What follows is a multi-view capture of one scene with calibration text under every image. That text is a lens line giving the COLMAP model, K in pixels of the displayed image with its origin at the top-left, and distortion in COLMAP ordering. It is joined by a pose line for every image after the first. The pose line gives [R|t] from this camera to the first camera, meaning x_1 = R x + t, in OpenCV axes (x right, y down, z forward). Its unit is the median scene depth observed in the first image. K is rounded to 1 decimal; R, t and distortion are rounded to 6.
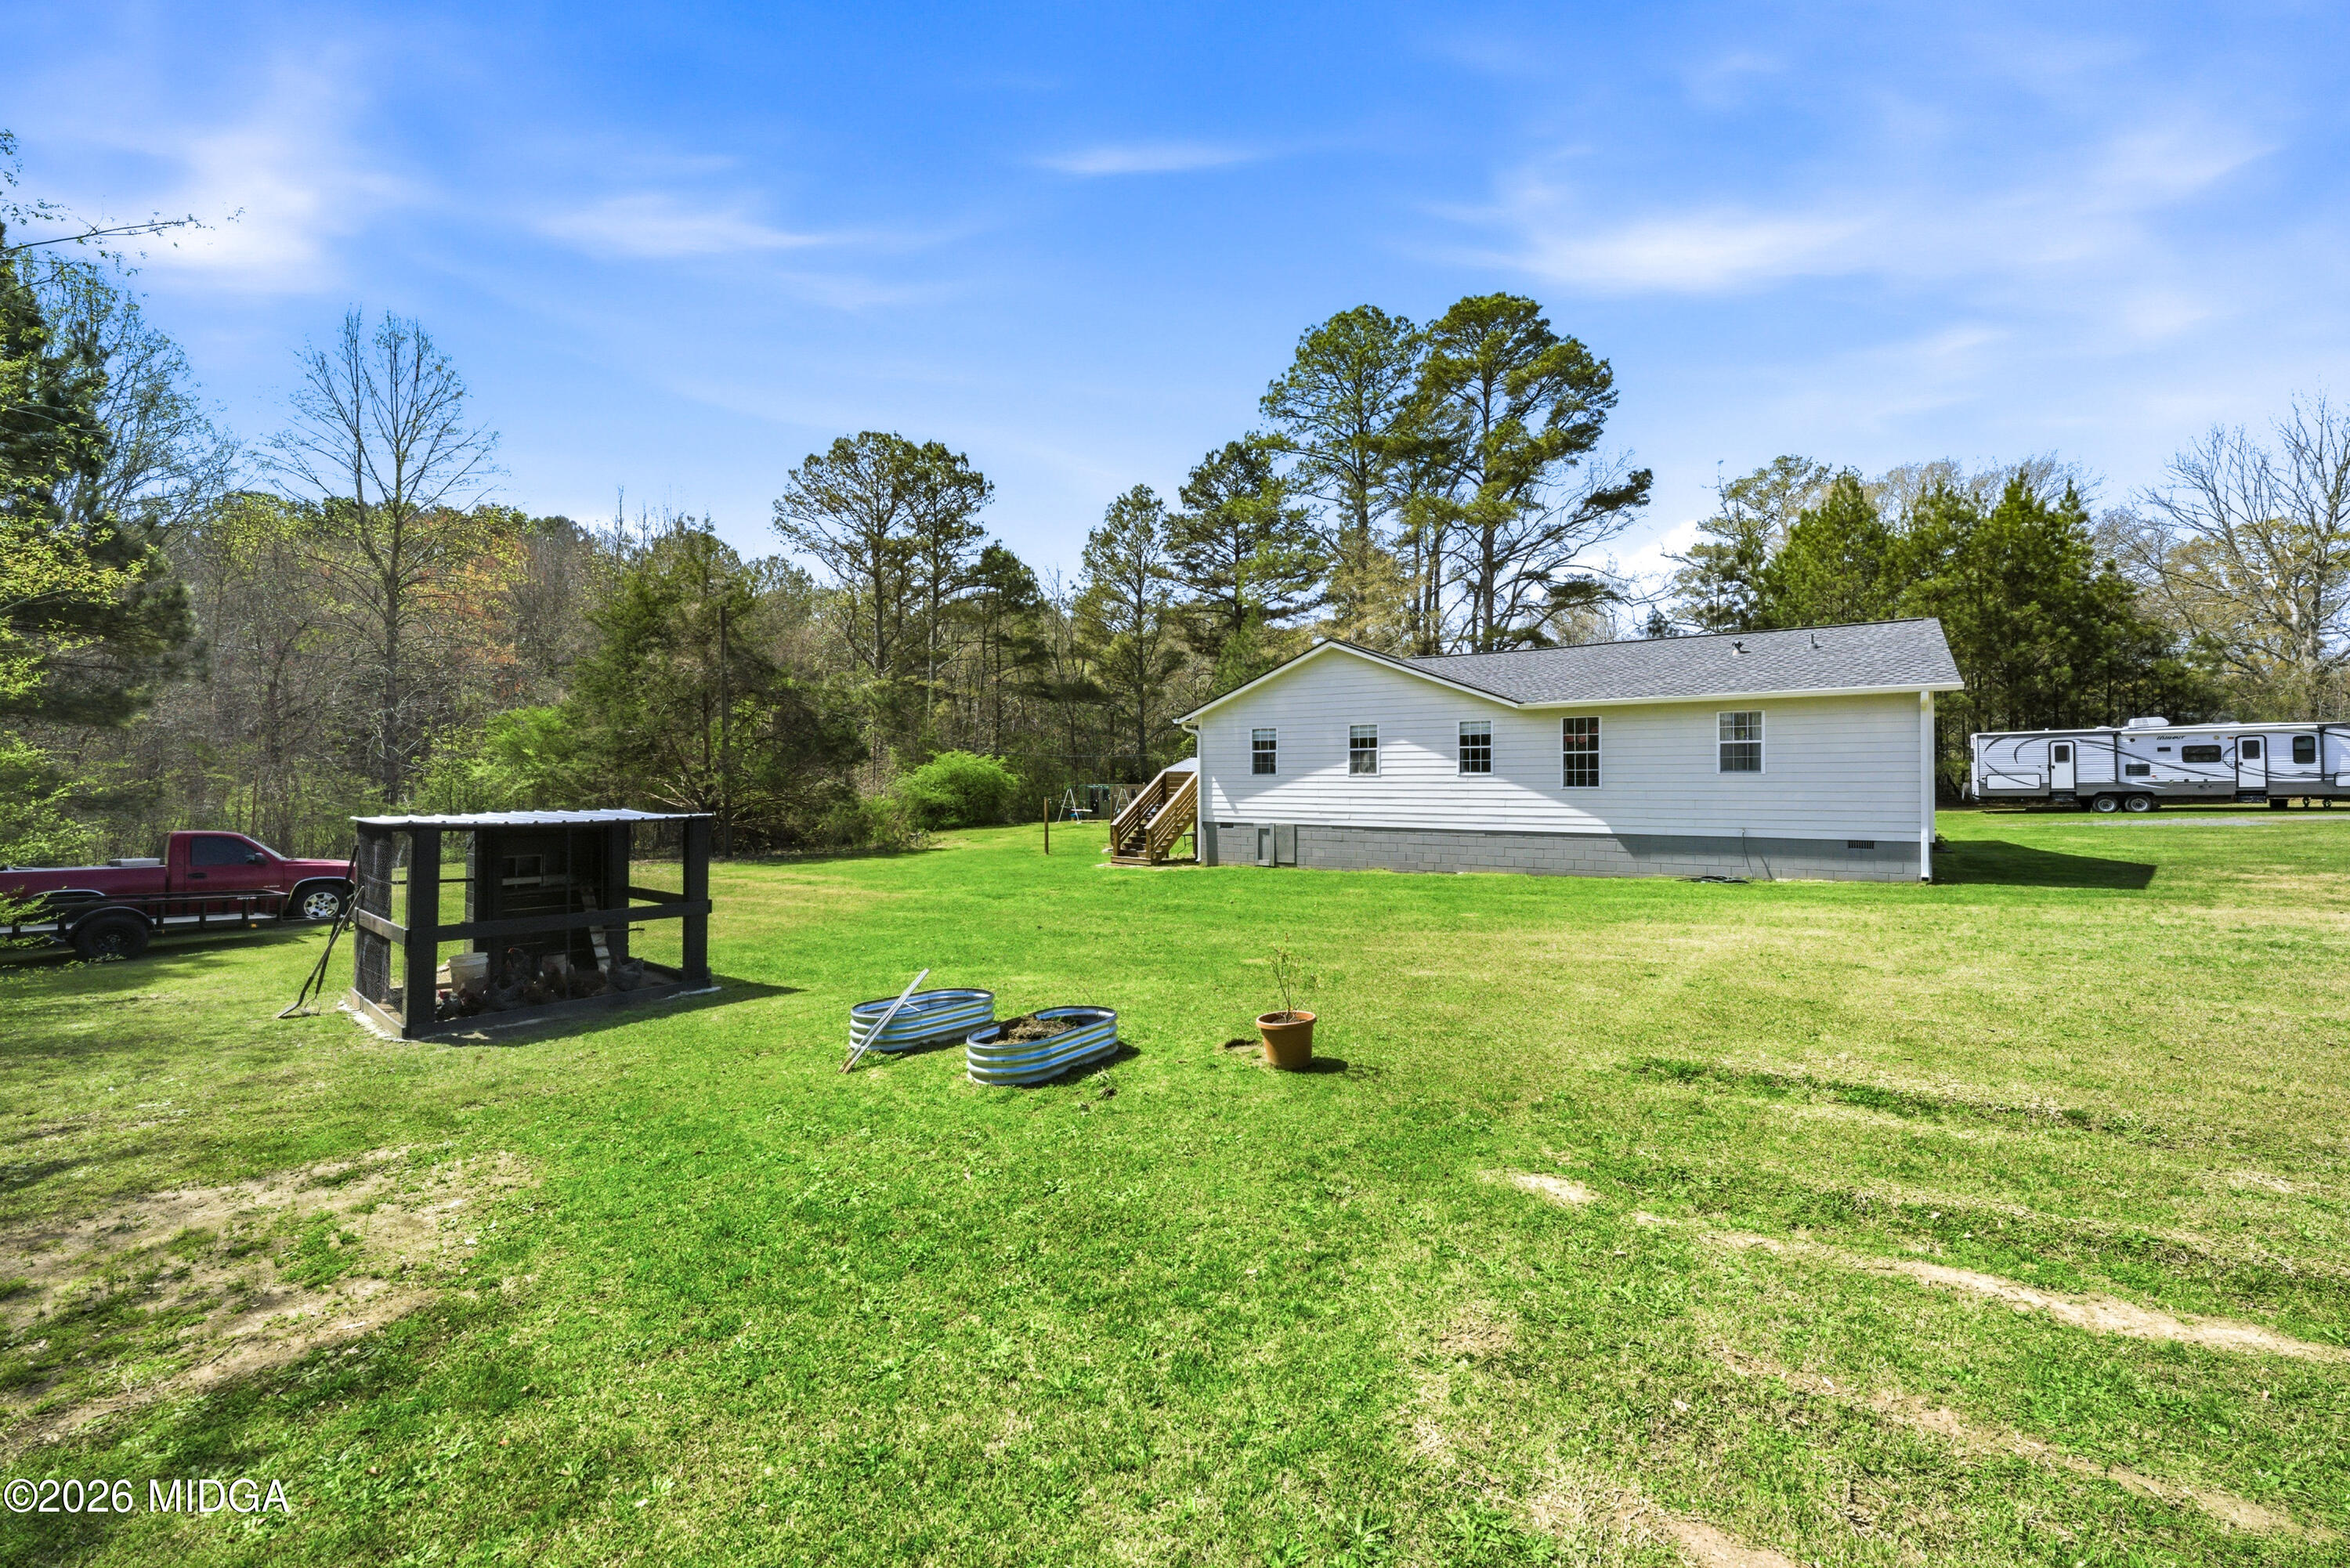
lens RADIAL K [[997.3, 0, 1224.5], [0, 997.3, 739.0], [0, 0, 1]] dist [0.003102, 0.000423]
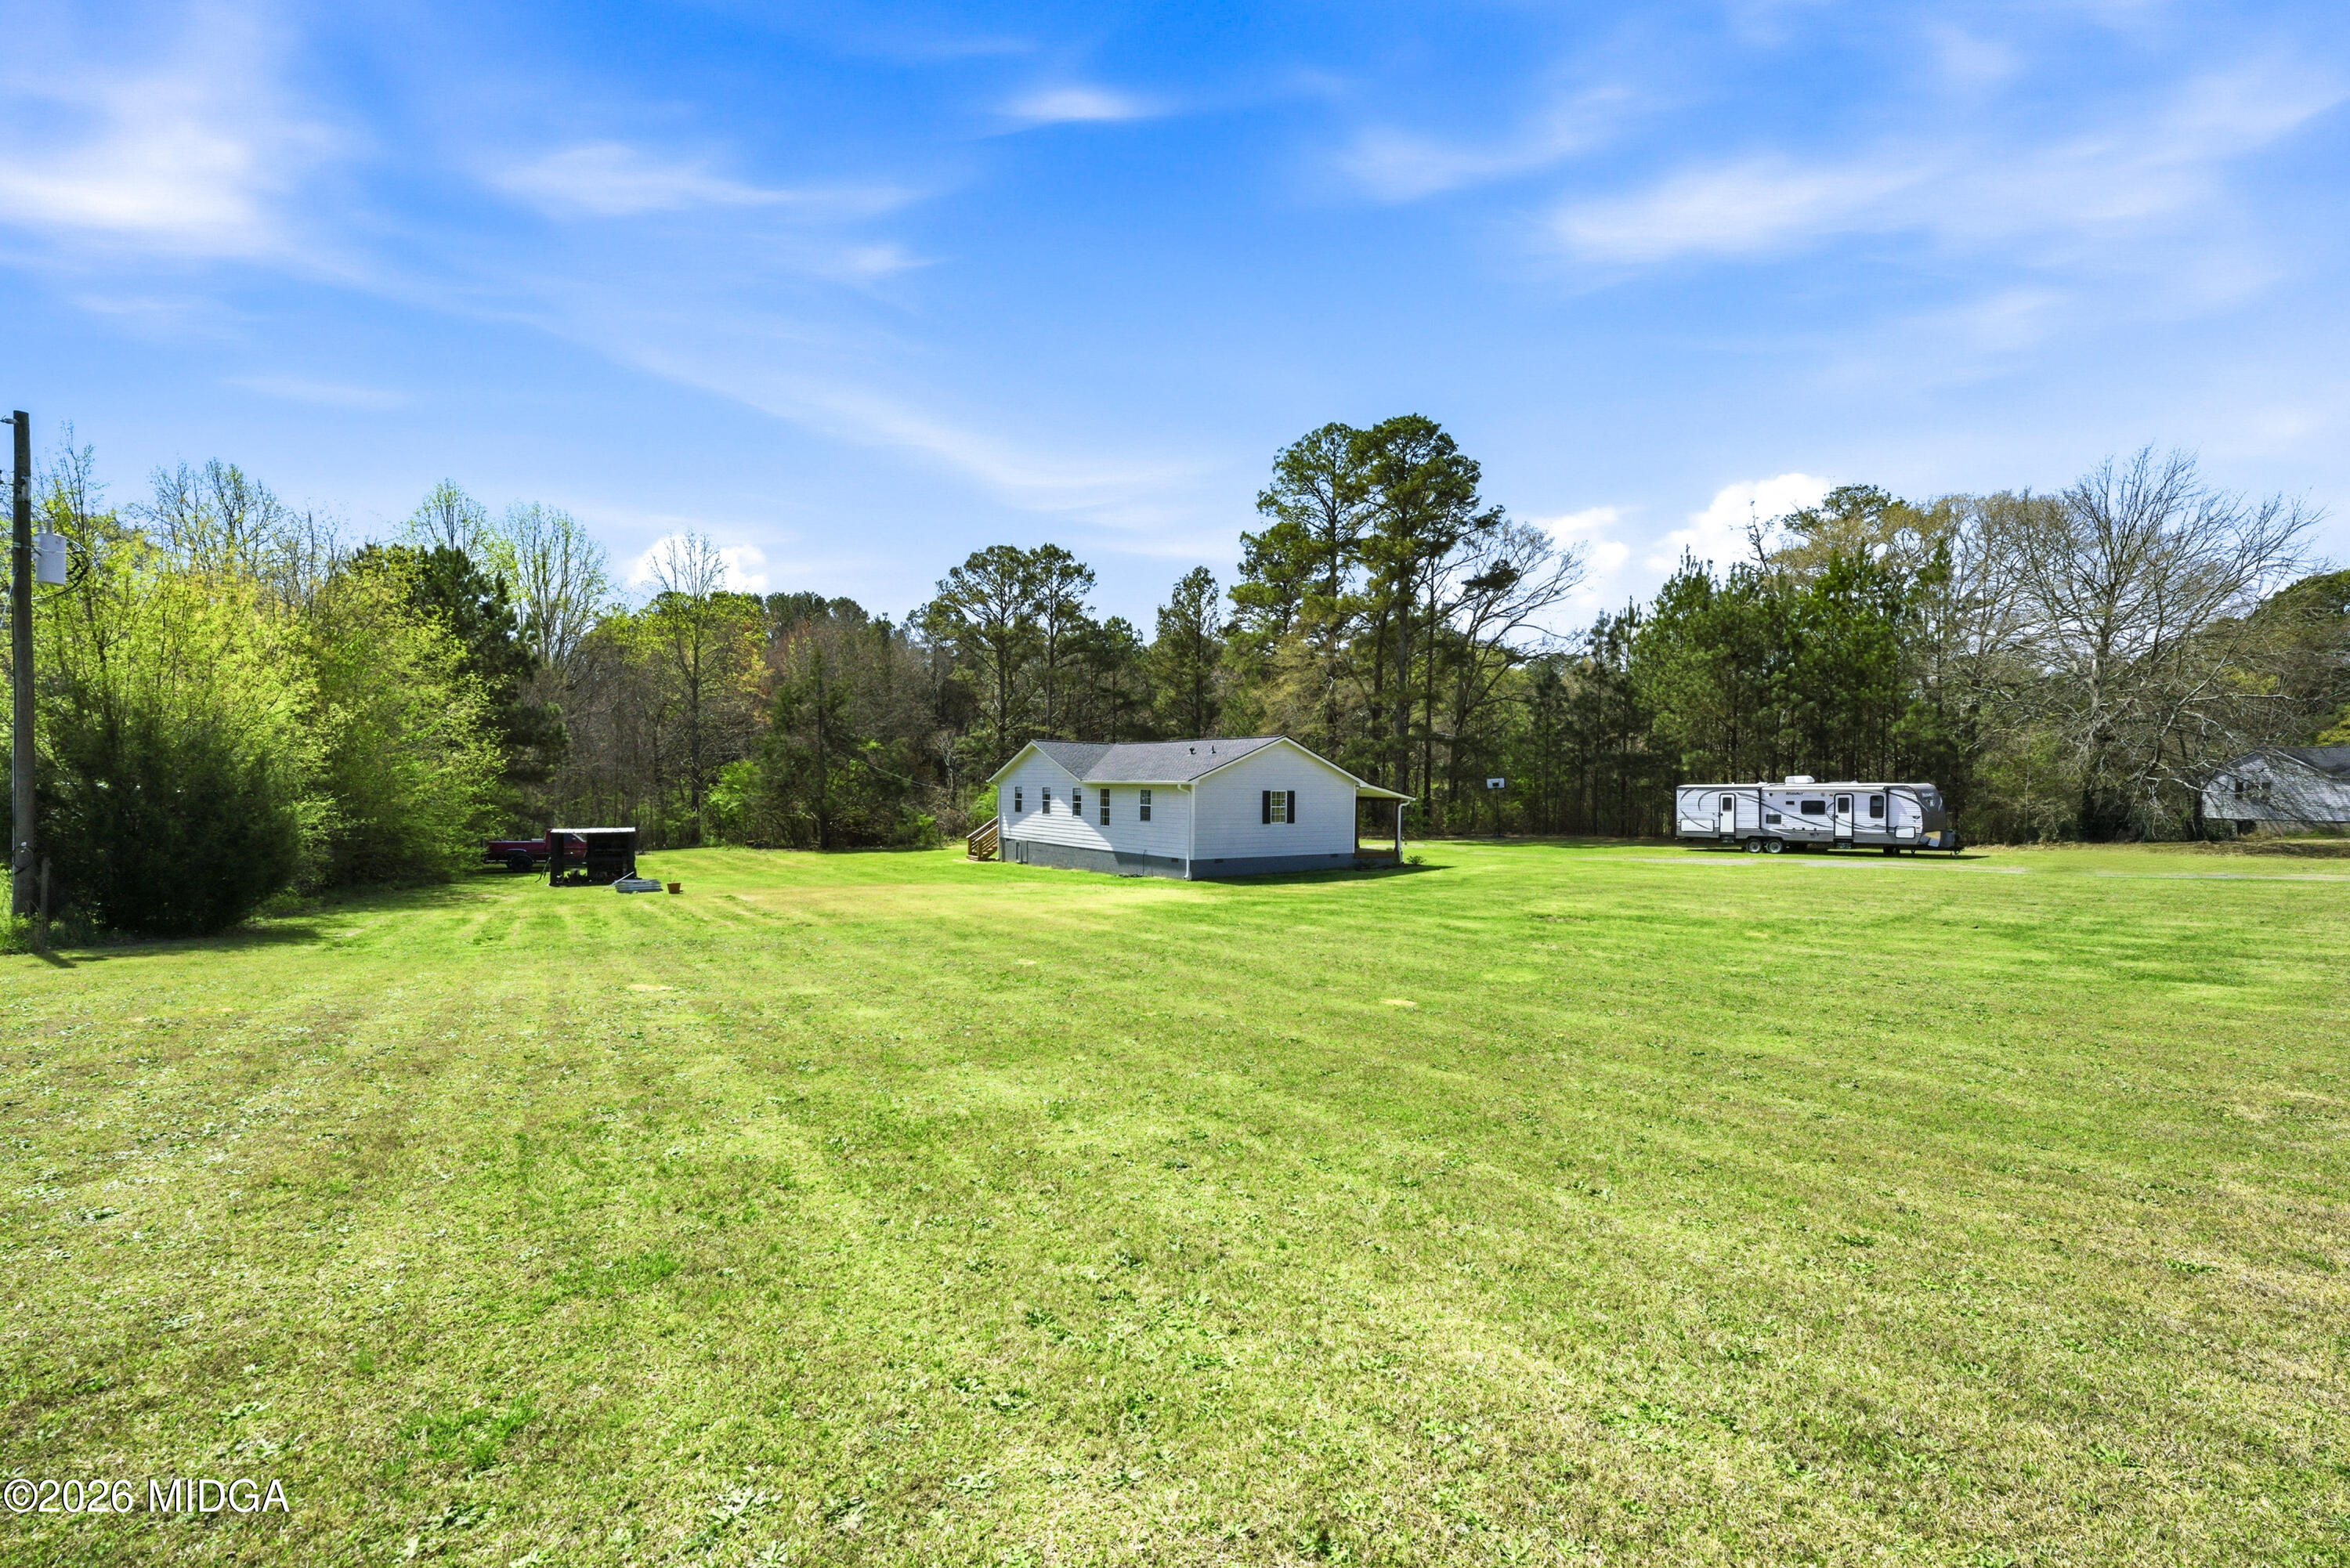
lens RADIAL K [[997.3, 0, 1169.7], [0, 997.3, 784.9], [0, 0, 1]] dist [0.003102, 0.000423]
pose [[0.940623, 0.014149, -0.339158, 0.652705], [-0.001170, 0.999260, 0.038442, -0.059638], [0.339451, -0.035762, 0.939944, -0.423777]]
